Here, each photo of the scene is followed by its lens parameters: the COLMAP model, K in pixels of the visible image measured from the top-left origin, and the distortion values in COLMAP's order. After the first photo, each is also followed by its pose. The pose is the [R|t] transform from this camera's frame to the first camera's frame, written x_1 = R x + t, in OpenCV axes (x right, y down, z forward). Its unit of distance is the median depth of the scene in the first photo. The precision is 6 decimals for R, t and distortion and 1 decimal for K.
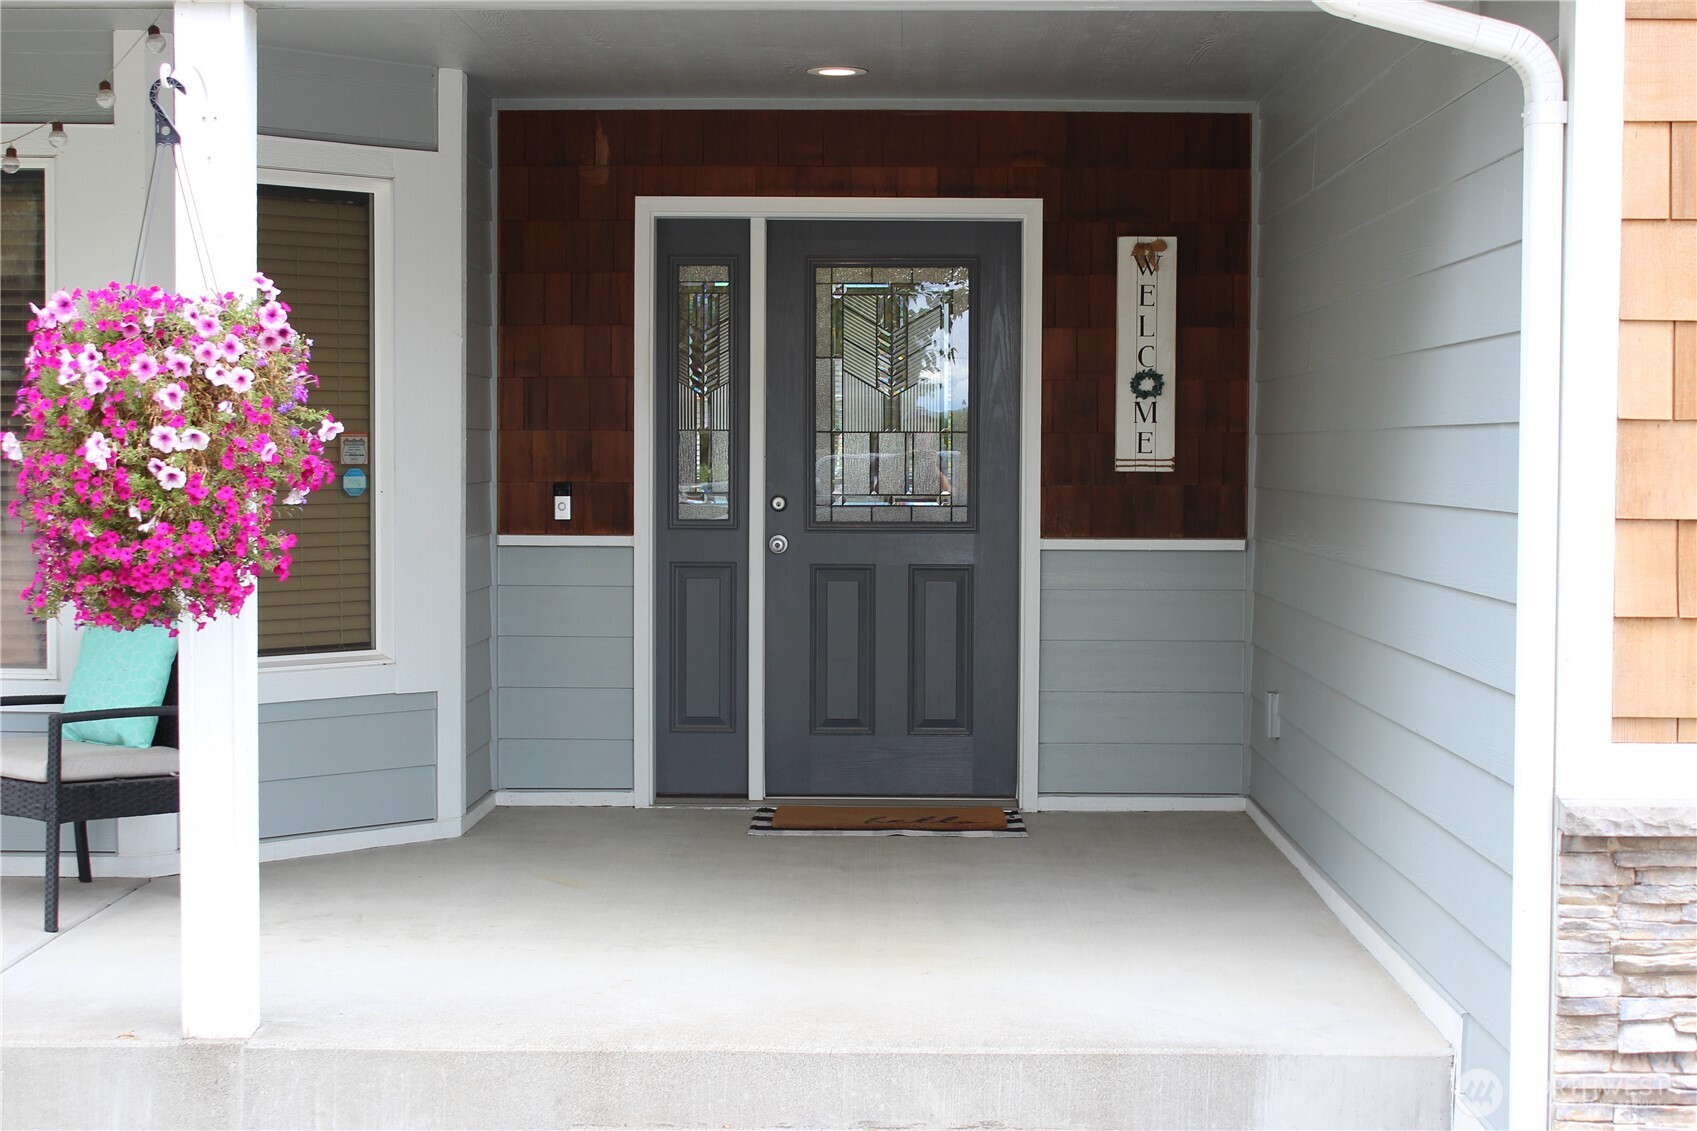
lens RADIAL K [[2521.9, 0, 845.1], [0, 2521.9, 573.8], [0, 0, 1]] dist [-0.017929, 0.028849]
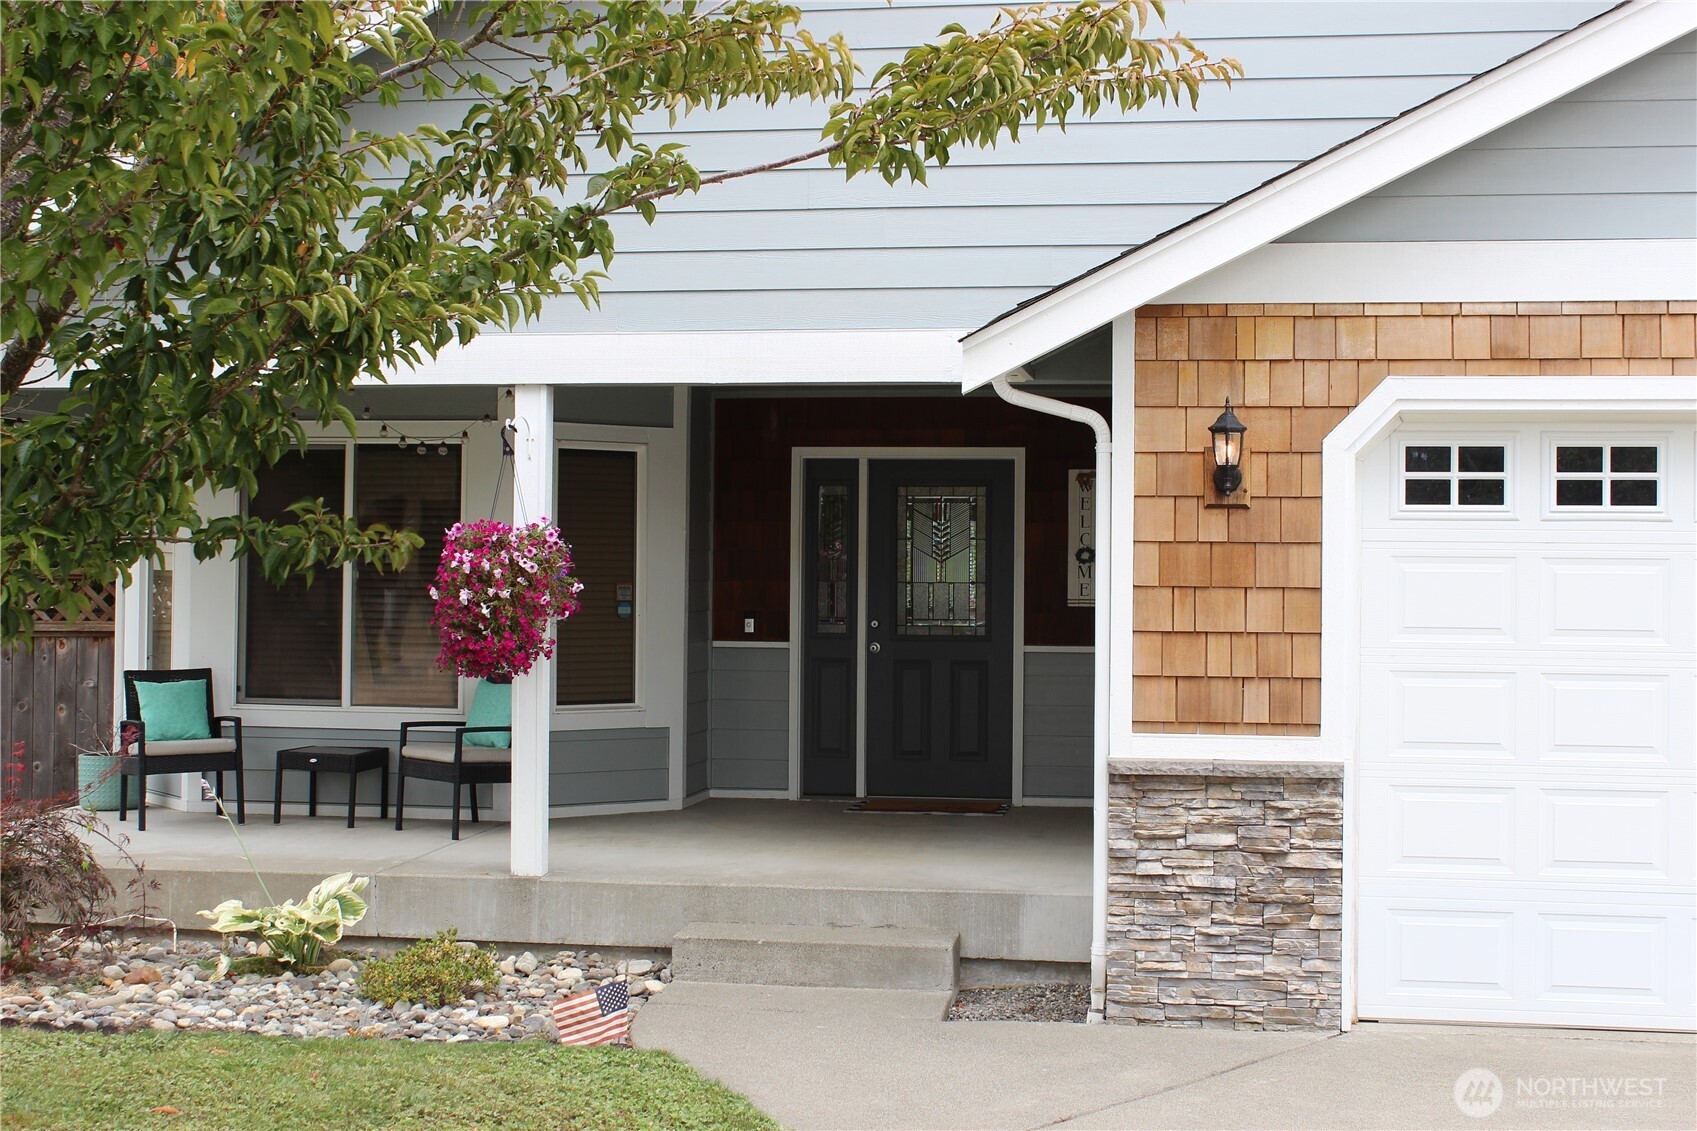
lens RADIAL K [[2190.8, 0, 848.5], [0, 2190.8, 565.5], [0, 0, 1]] dist [-0.061718, 0.005782]
pose [[0.989551, 0.002834, -0.144158, 0.201813], [-0.010994, 0.998379, -0.055836, 0.018643], [0.143766, 0.056837, 0.987978, -0.562660]]
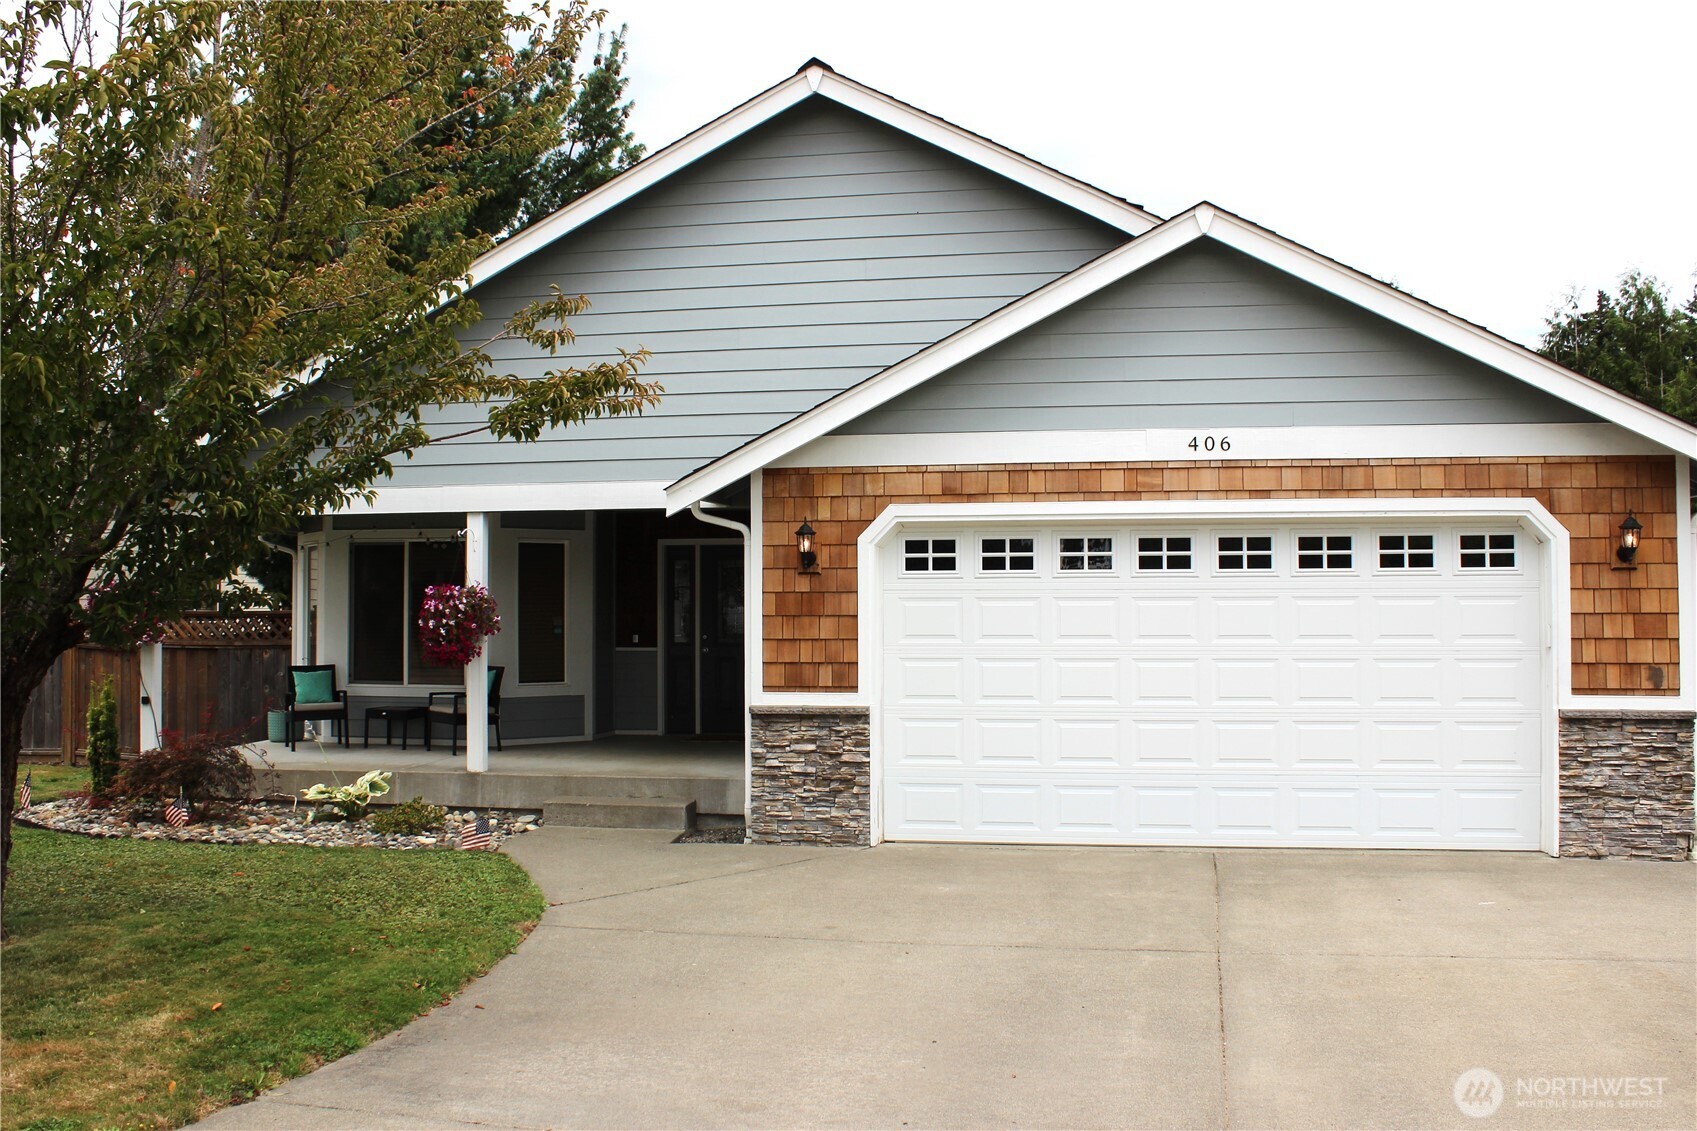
lens RADIAL K [[1409.8, 0, 854.9], [0, 1409.8, 572.2], [0, 0, 1]] dist [-0.167156, 0.130989]
pose [[0.988155, -0.012812, -0.152925, 0.494467], [0.001146, 0.997097, -0.076129, 0.028324], [0.153456, 0.075052, 0.985301, -0.789399]]
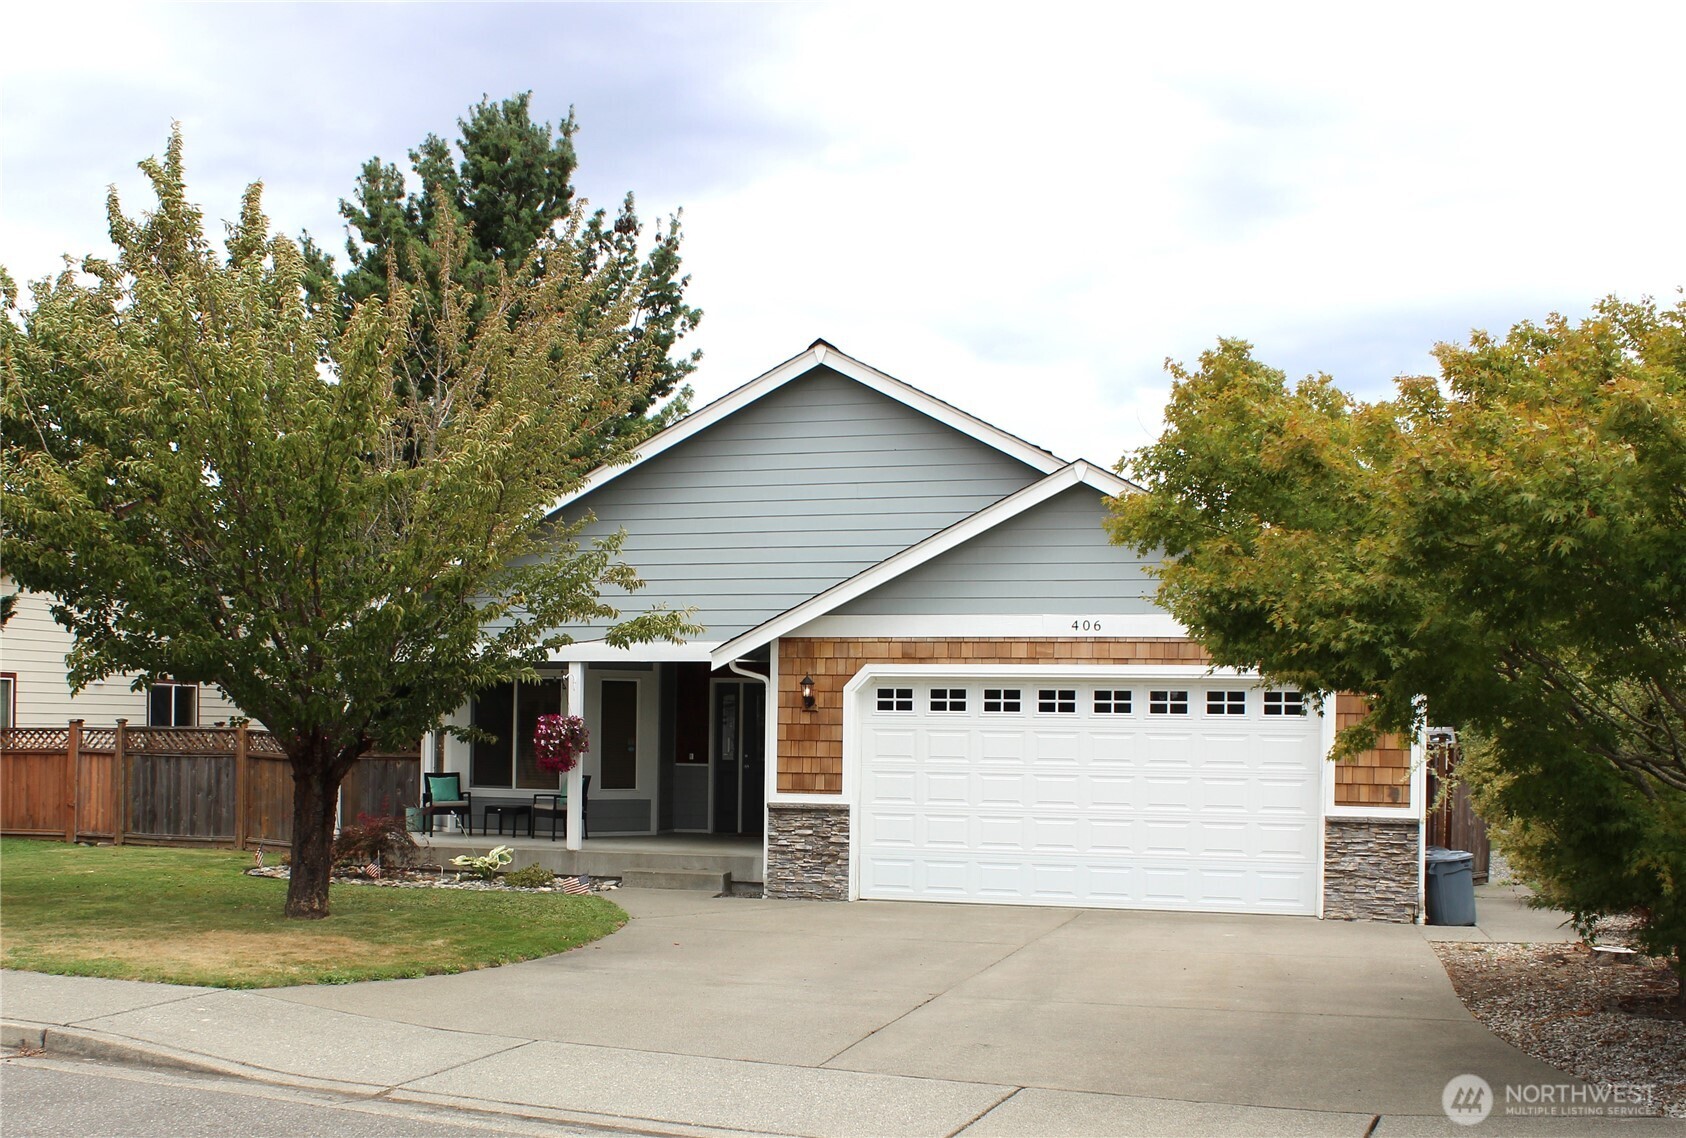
lens RADIAL K [[1668.2, 0, 740.1], [0, 1668.2, 720.7], [0, 0, 1]] dist [-0.168958, -0.000789]
pose [[0.960988, 0.004833, -0.276549, 0.801769], [-0.020661, 0.998308, -0.054346, 0.068364], [0.275818, 0.057939, 0.959462, -1.739650]]
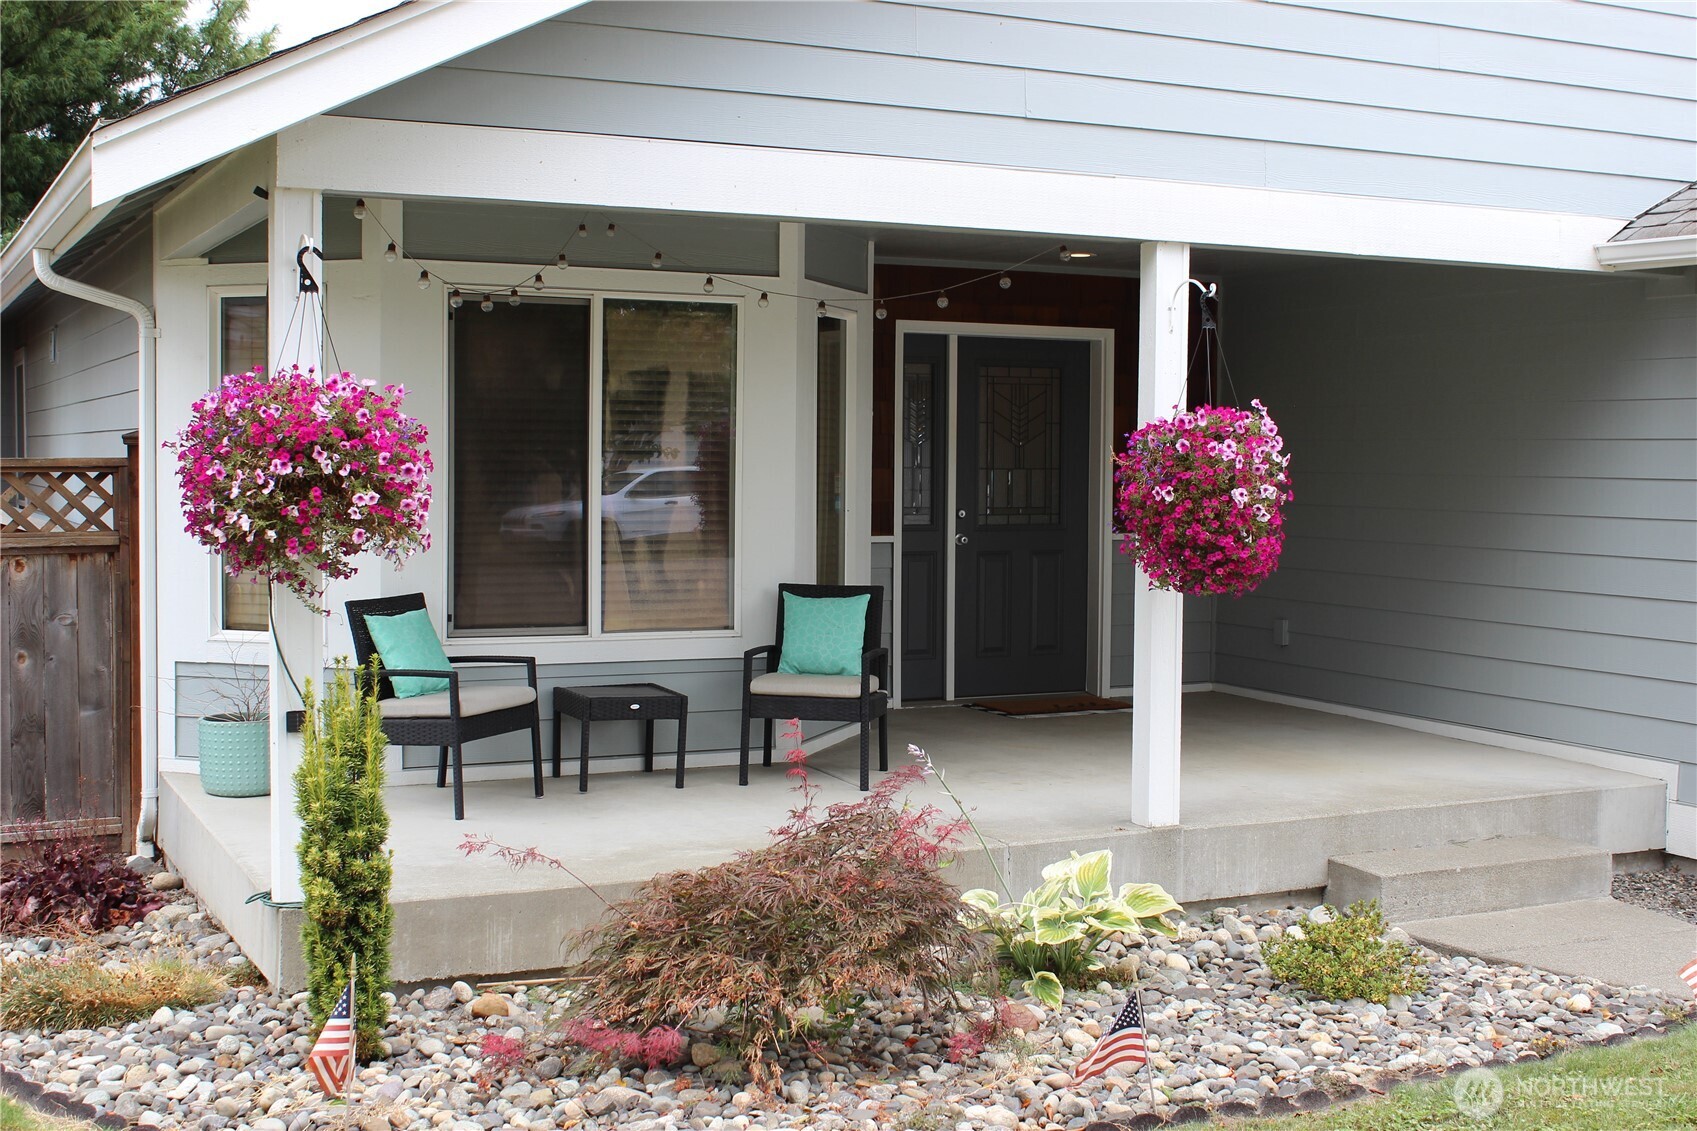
lens RADIAL K [[2010.5, 0, 772.5], [0, 2010.5, 567.4], [0, 0, 1]] dist [-0.055840, 0.002668]
pose [[0.902410, -0.022961, 0.430267, -0.806832], [0.018635, 0.999725, 0.014267, -0.016967], [-0.430476, -0.004856, 0.902589, -0.113206]]
